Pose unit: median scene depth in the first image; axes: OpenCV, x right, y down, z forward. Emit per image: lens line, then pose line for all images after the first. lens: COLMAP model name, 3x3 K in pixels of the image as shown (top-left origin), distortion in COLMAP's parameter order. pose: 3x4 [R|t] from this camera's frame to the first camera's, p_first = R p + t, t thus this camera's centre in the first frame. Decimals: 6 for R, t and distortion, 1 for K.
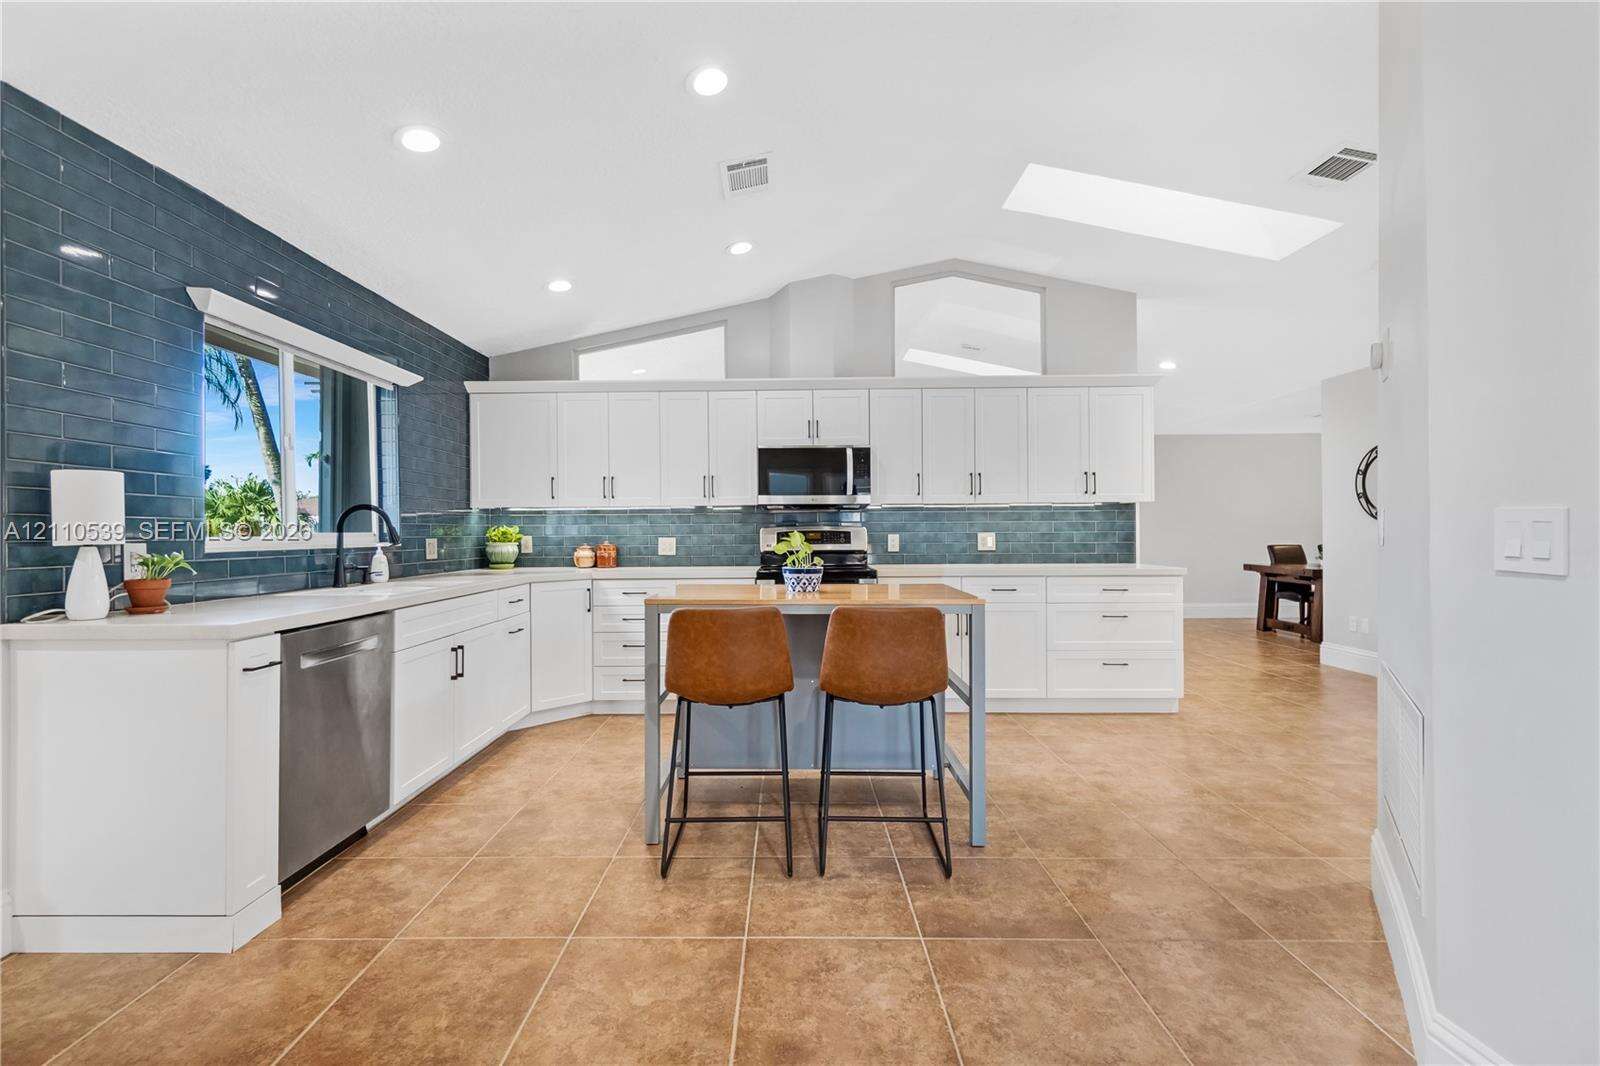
lens RADIAL K [[709.1, 0, 782.9], [0, 709.1, 527.4], [0, 0, 1]] dist [0.007715, -0.000229]
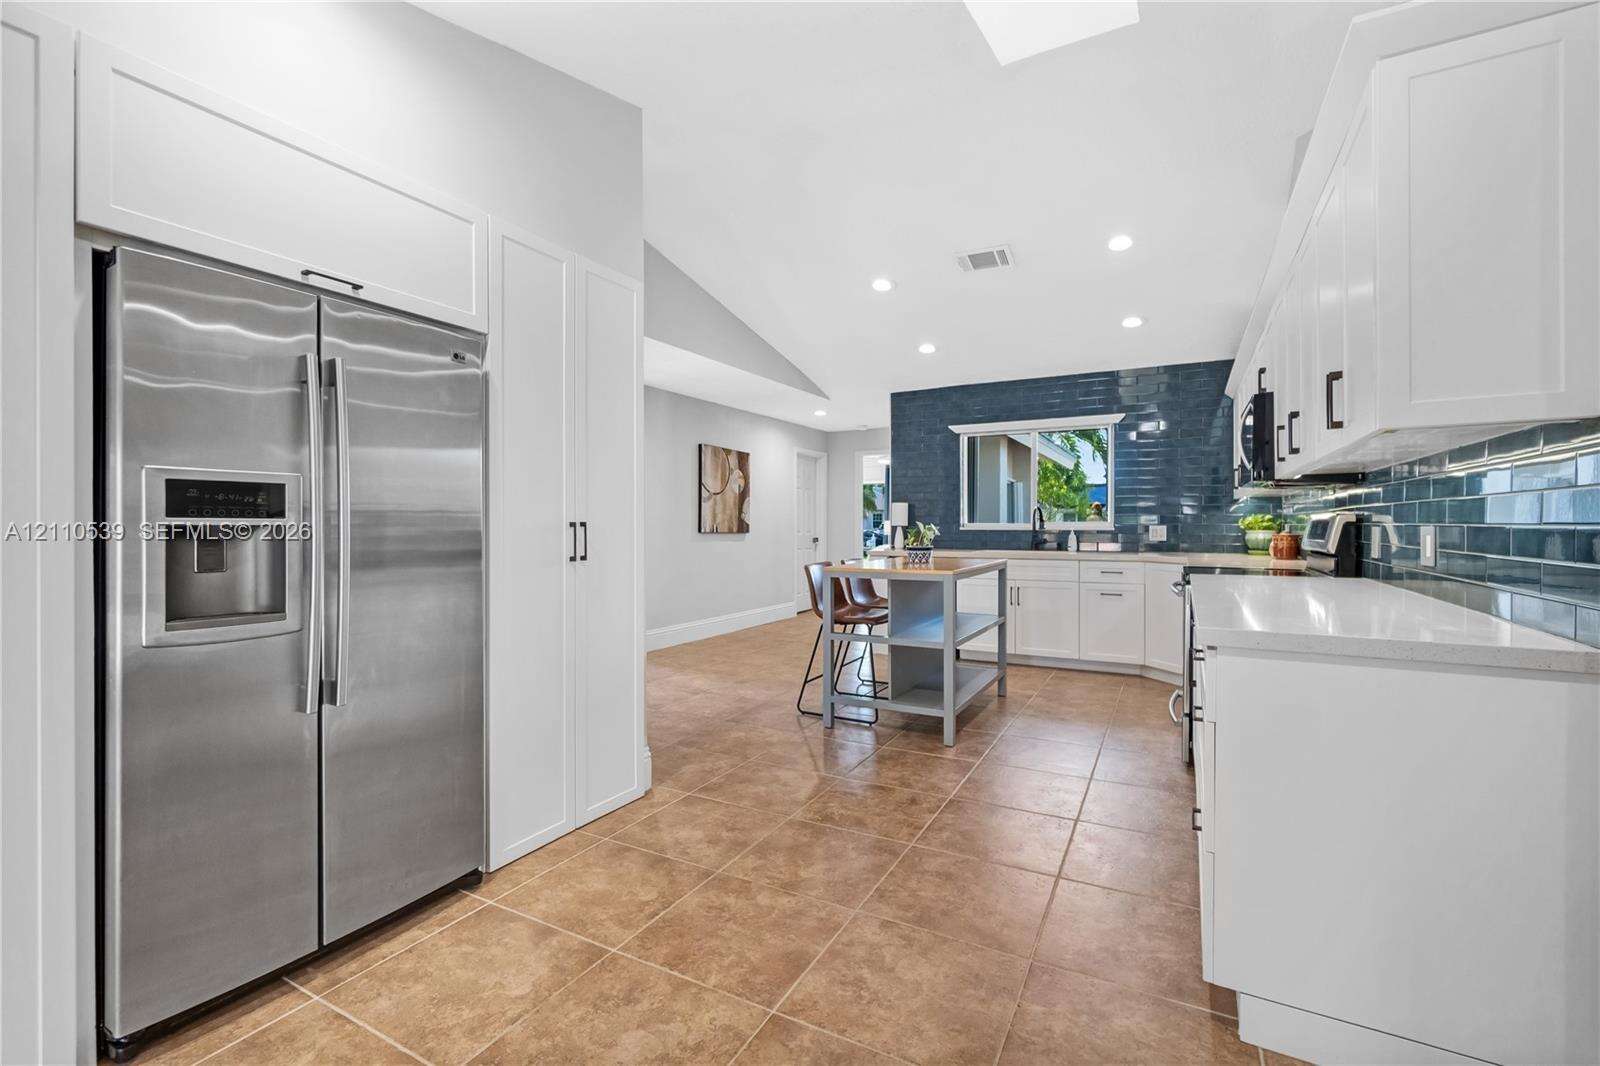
lens RADIAL K [[709.1, 0, 782.9], [0, 709.1, 527.4], [0, 0, 1]] dist [0.007715, -0.000229]
pose [[-0.487062, 0.013139, -0.873269, 1.212934], [0.013758, 0.999878, 0.007371, -0.001125], [0.873259, -0.008425, -0.487184, 1.216611]]
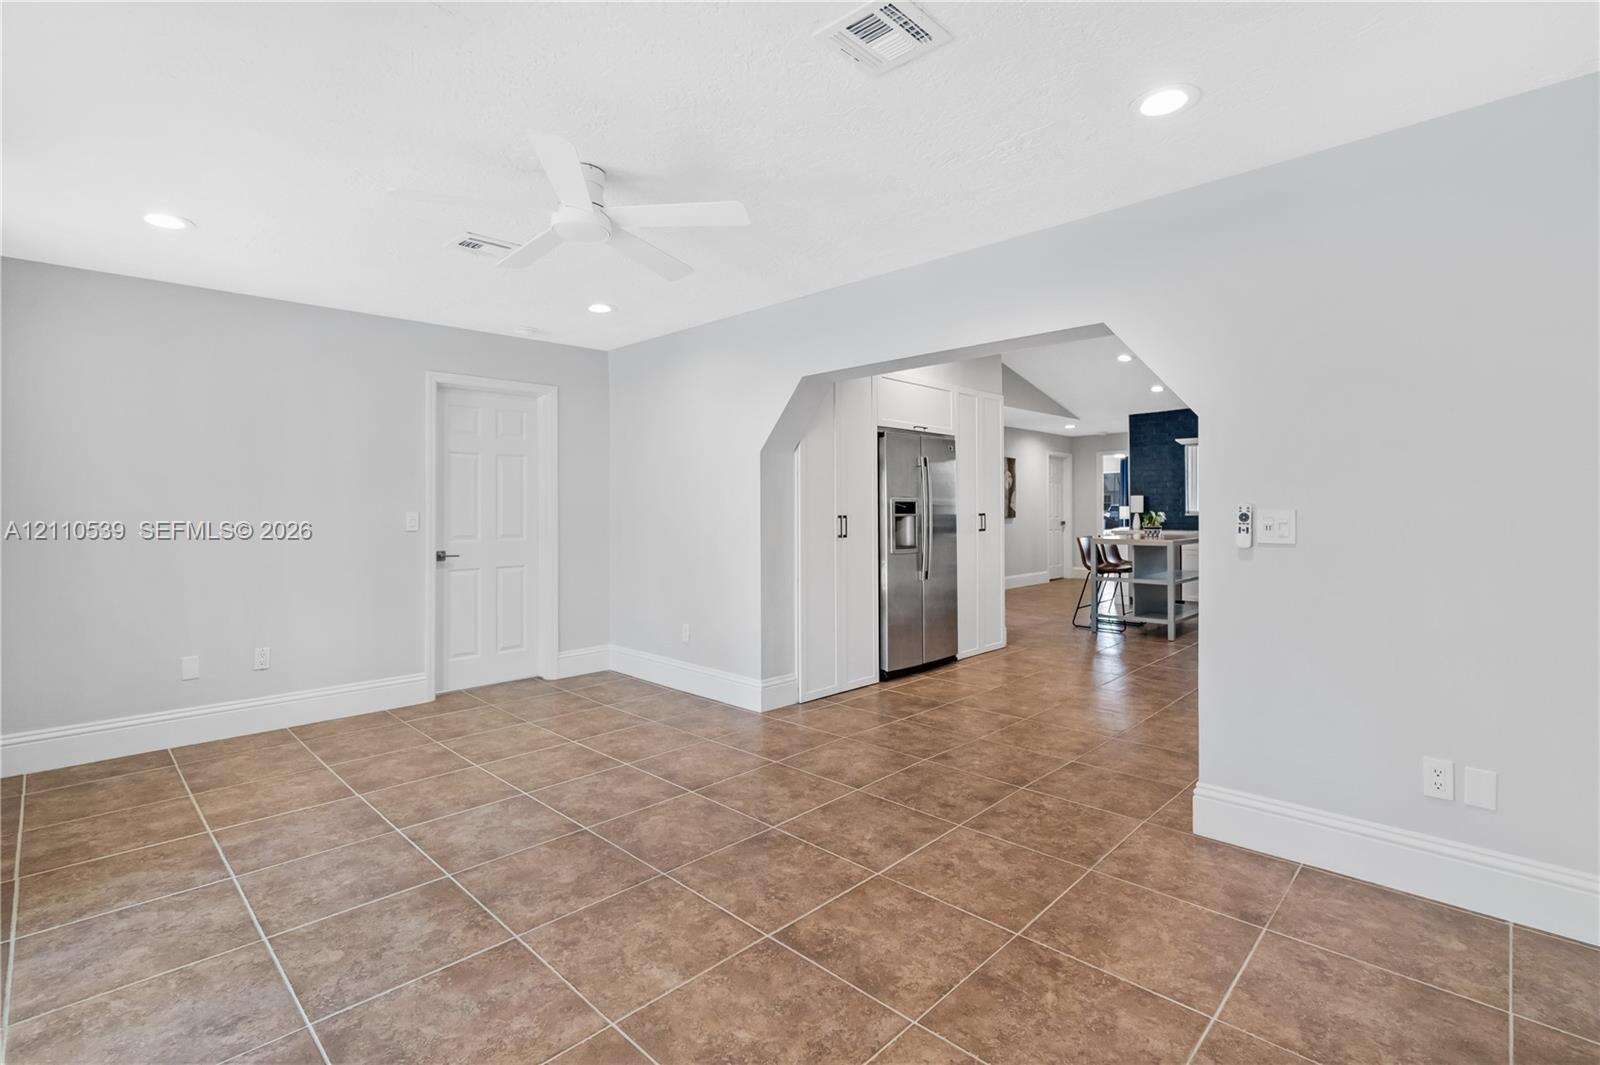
lens RADIAL K [[740.7, 0, 801.4], [0, 740.7, 503.4], [0, 0, 1]] dist [0.000492, 0.000261]
pose [[-0.691909, 0.006803, -0.721953, 2.172424], [0.016928, 0.999834, -0.006802, -0.021926], [0.721786, -0.016928, -0.691909, 1.542216]]
